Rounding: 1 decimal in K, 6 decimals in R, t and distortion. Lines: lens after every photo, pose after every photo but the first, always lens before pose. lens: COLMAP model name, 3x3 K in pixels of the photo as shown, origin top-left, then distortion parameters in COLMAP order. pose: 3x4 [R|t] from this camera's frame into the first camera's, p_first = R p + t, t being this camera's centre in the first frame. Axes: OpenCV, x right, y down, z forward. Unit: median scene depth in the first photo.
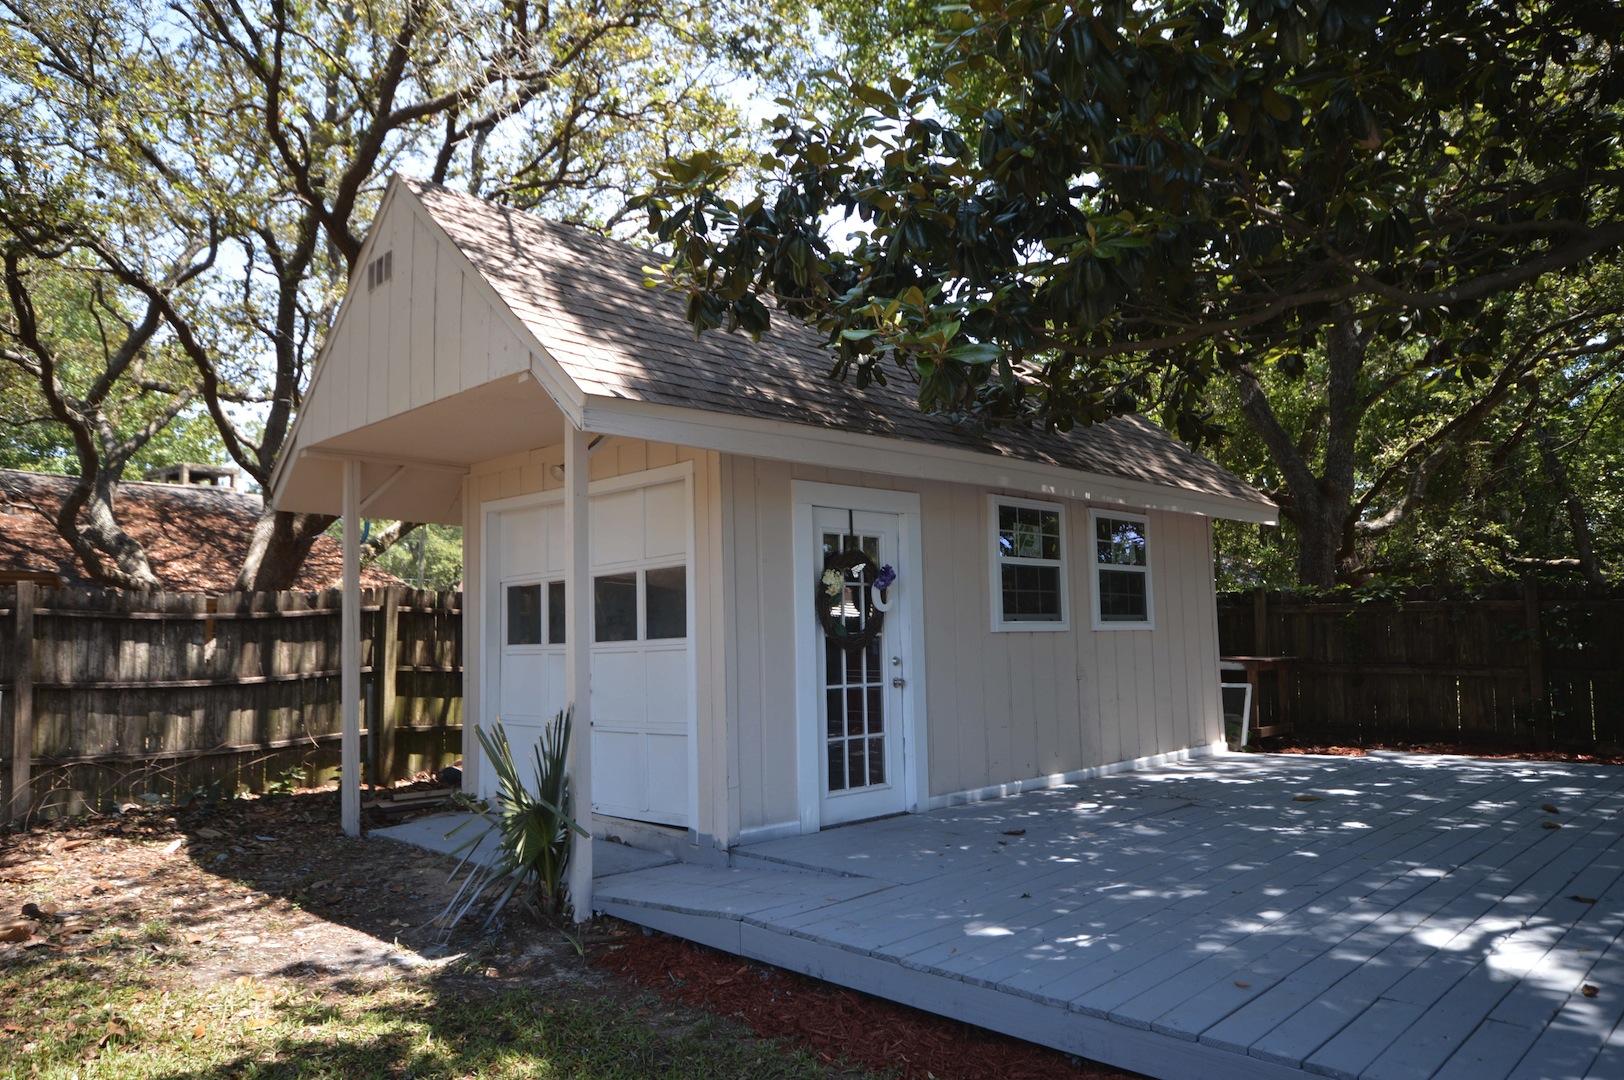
lens RADIAL K [[1133.0, 0, 813.2], [0, 1133.0, 565.7], [0, 0, 1]] dist [0.001506, 0.039342]
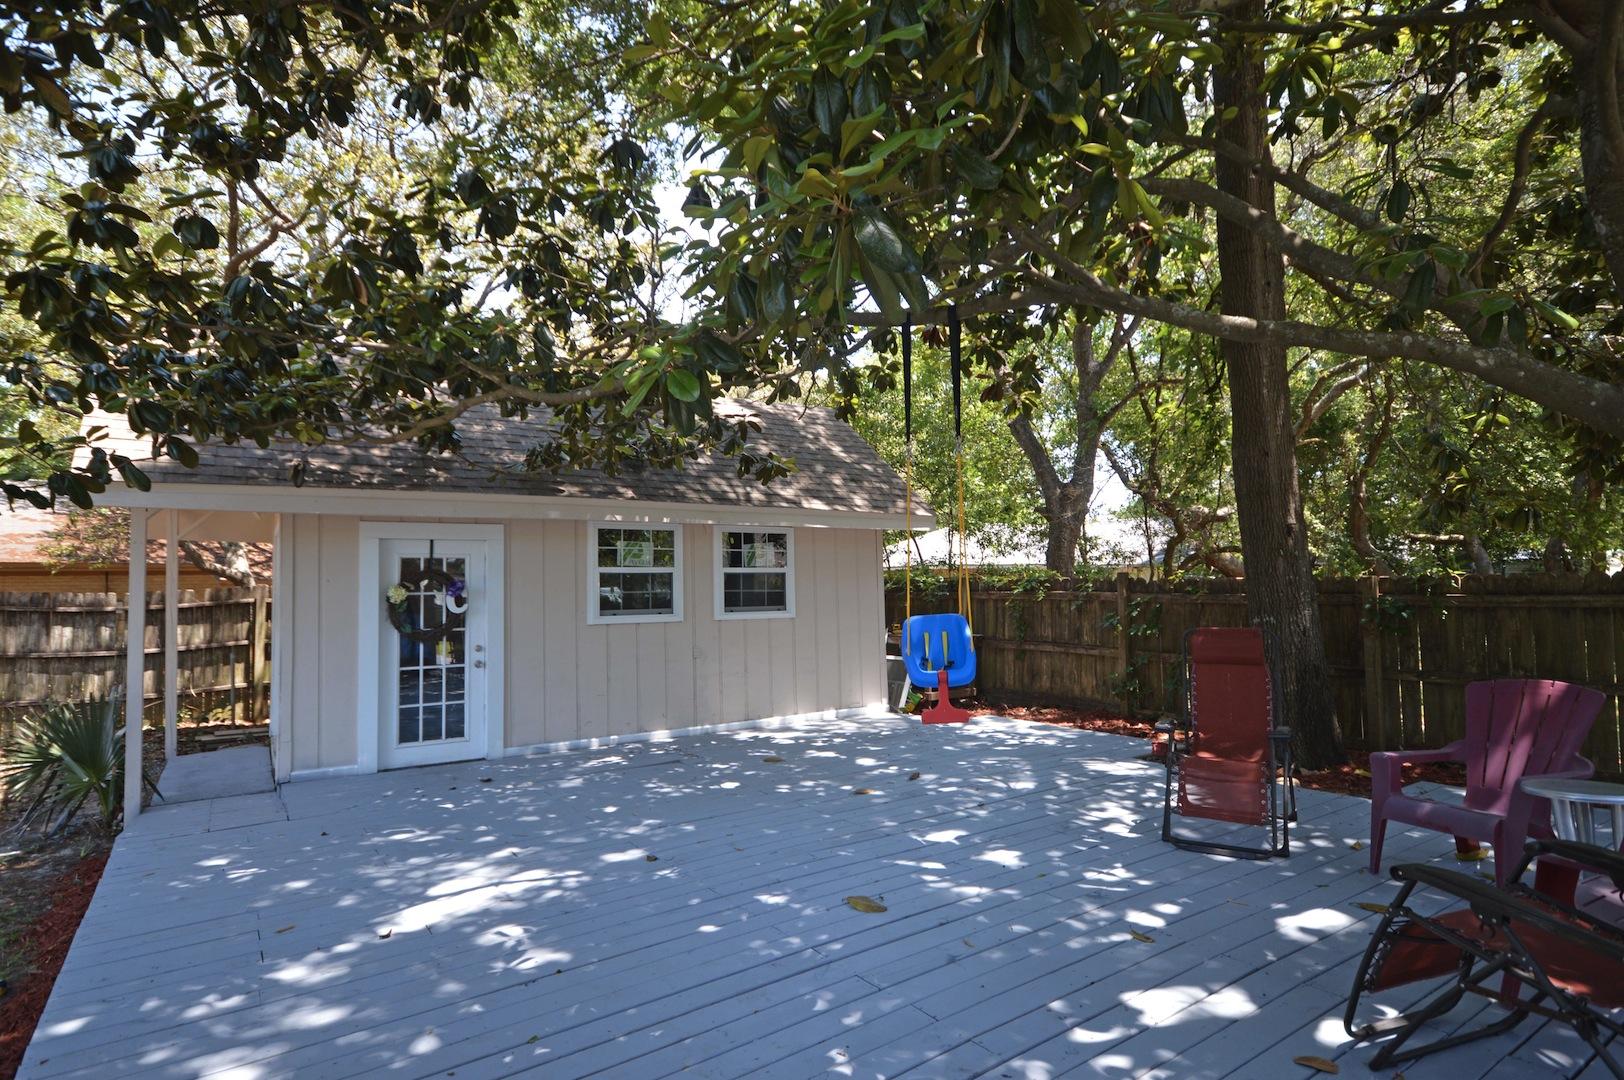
lens RADIAL K [[884.0, 0, 812.0], [0, 884.0, 540.0], [0, 0, 1]] dist [0.017723, -0.000513]
pose [[0.978664, -0.009861, -0.205230, 0.638438], [0.011680, 0.999903, 0.007653, -0.046486], [0.205134, -0.009887, 0.978684, 0.033283]]
